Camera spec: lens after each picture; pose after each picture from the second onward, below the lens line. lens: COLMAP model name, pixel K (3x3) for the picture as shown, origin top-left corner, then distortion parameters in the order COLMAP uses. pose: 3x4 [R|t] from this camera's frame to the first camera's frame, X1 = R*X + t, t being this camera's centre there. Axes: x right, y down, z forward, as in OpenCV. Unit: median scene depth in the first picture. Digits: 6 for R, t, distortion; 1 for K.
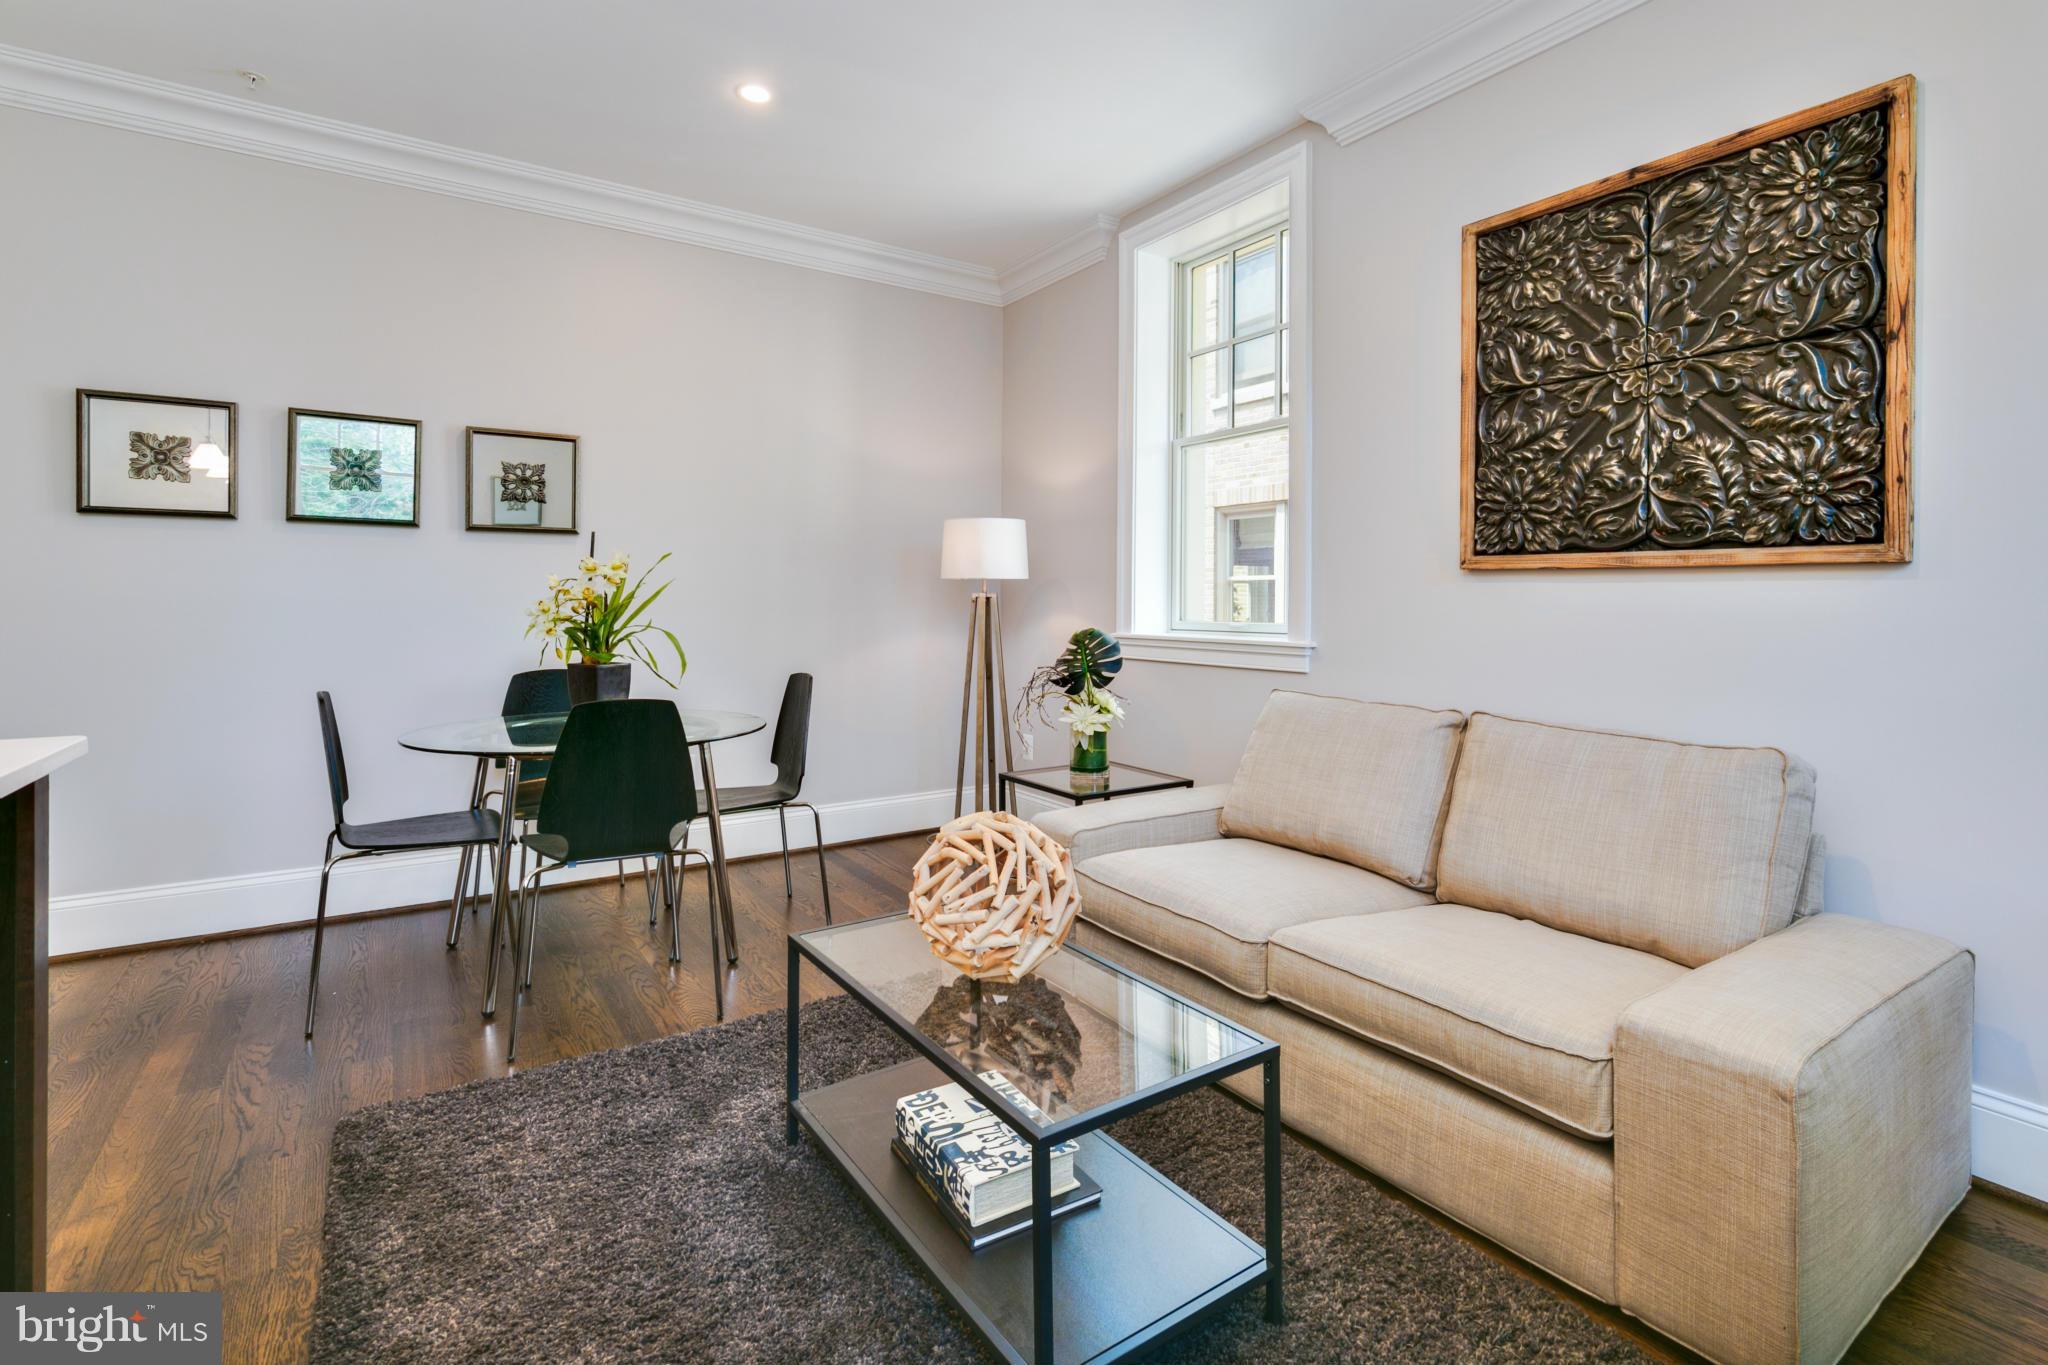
lens RADIAL K [[947.1, 0, 1028.4], [0, 947.1, 600.8], [0, 0, 1]] dist [-0.002722, -0.000395]
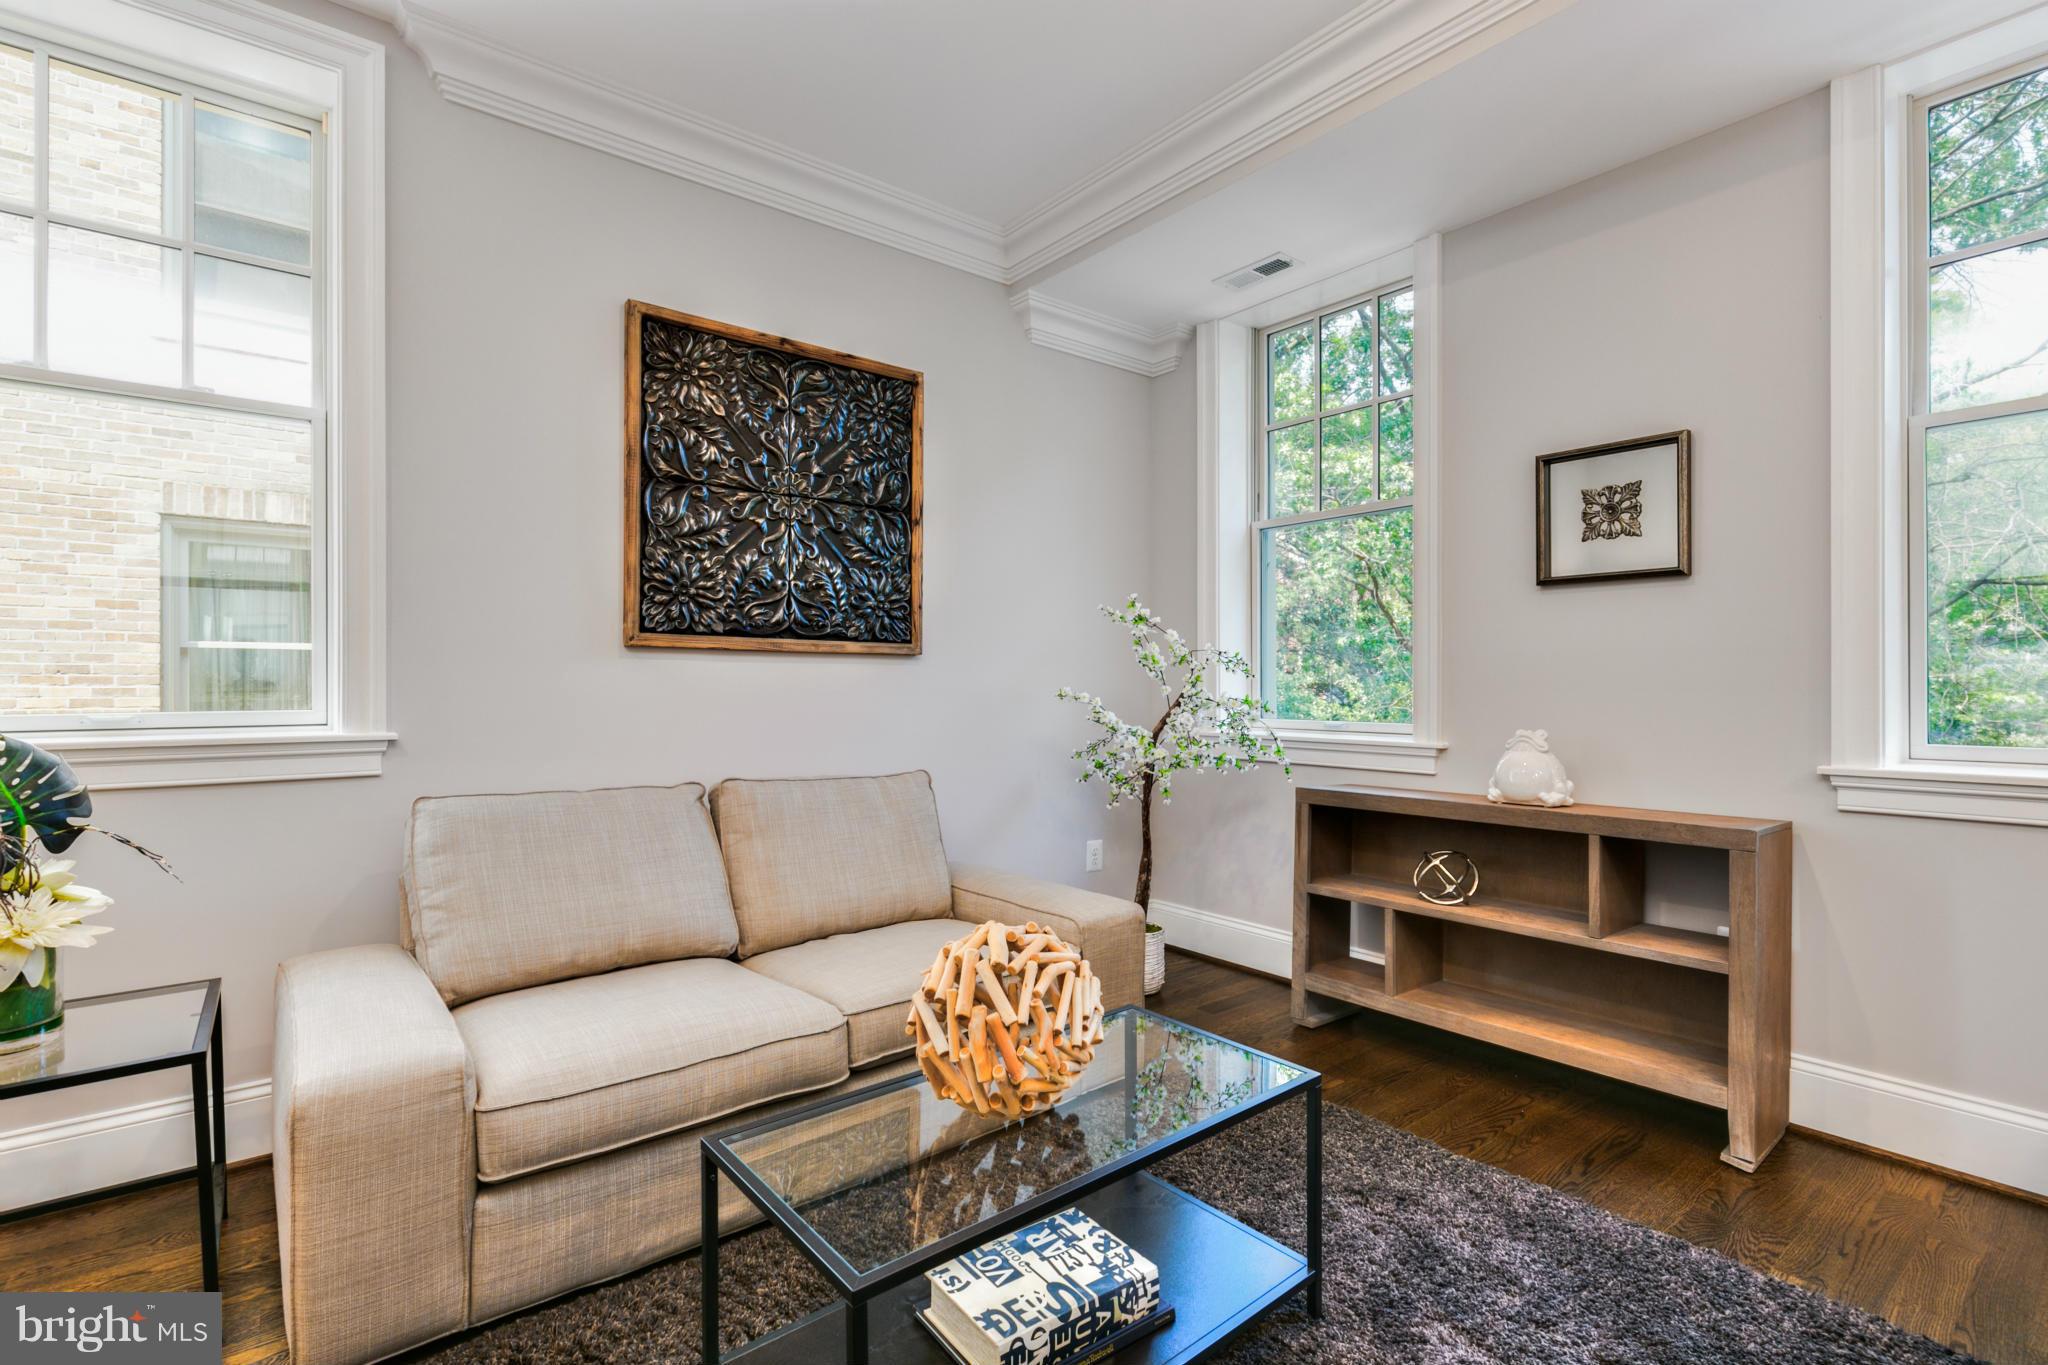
lens RADIAL K [[930.4, 0, 1024.0], [0, 930.4, 682.5], [0, 0, 1]] dist [-0.001184, -0.000272]
pose [[-0.083355, 0.000432, 0.996520, -0.616029], [0.000850, 1.000000, -0.000362, 0.007278], [-0.996520, 0.000817, -0.083355, 0.755303]]
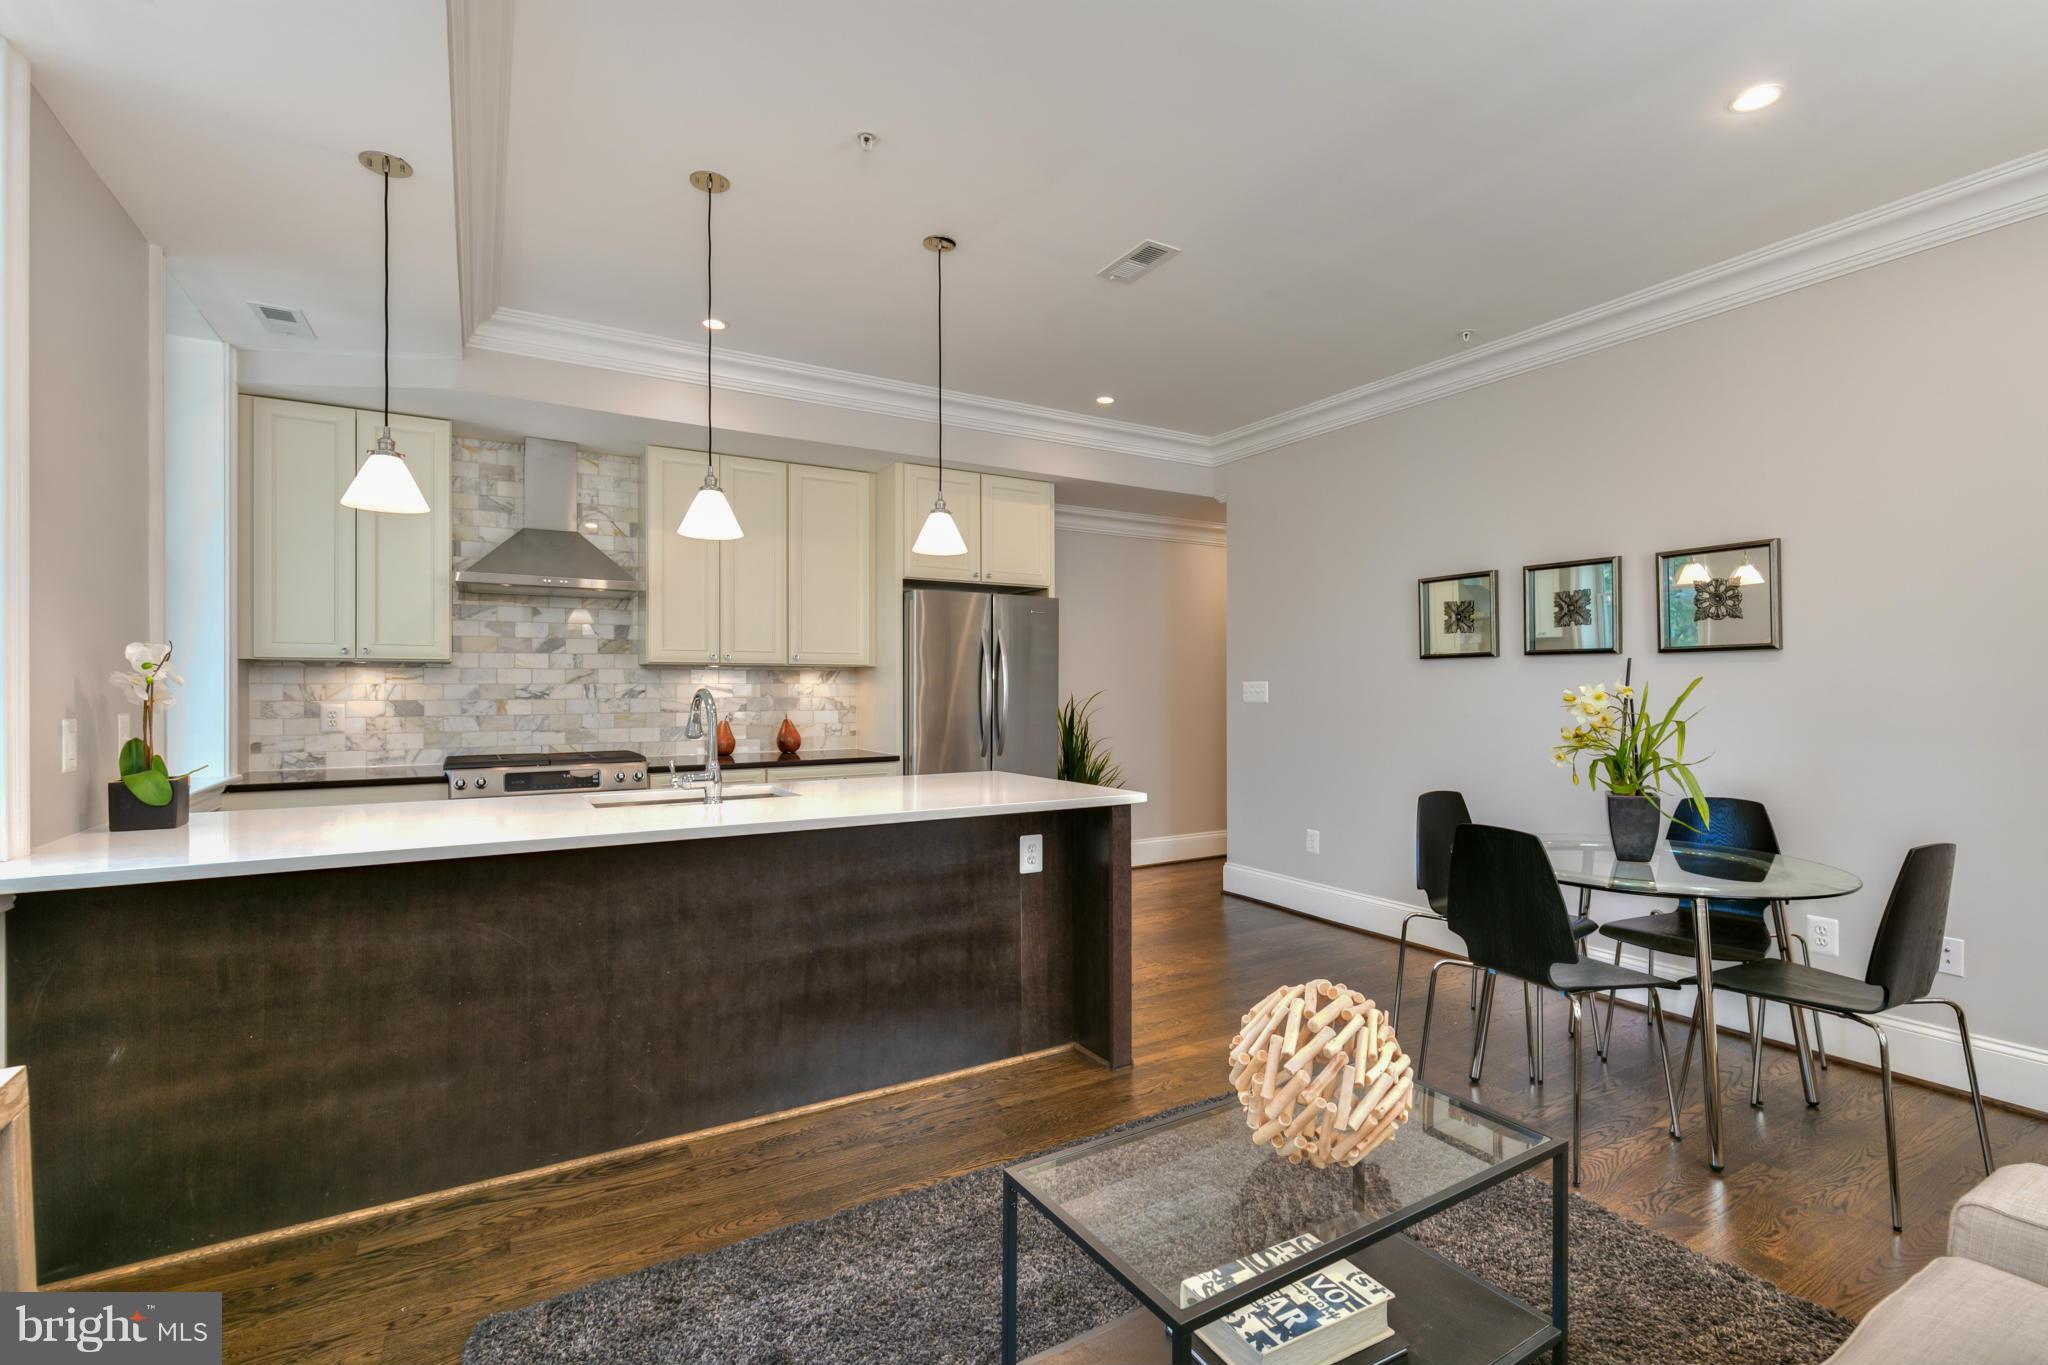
lens RADIAL K [[930.4, 0, 1024.0], [0, 930.4, 682.5], [0, 0, 1]] dist [-0.001184, -0.000272]
pose [[-0.063659, -0.011086, -0.997910, 0.661813], [0.001733, 0.999936, -0.011219, -0.048632], [0.997970, -0.002444, -0.063636, 0.549487]]
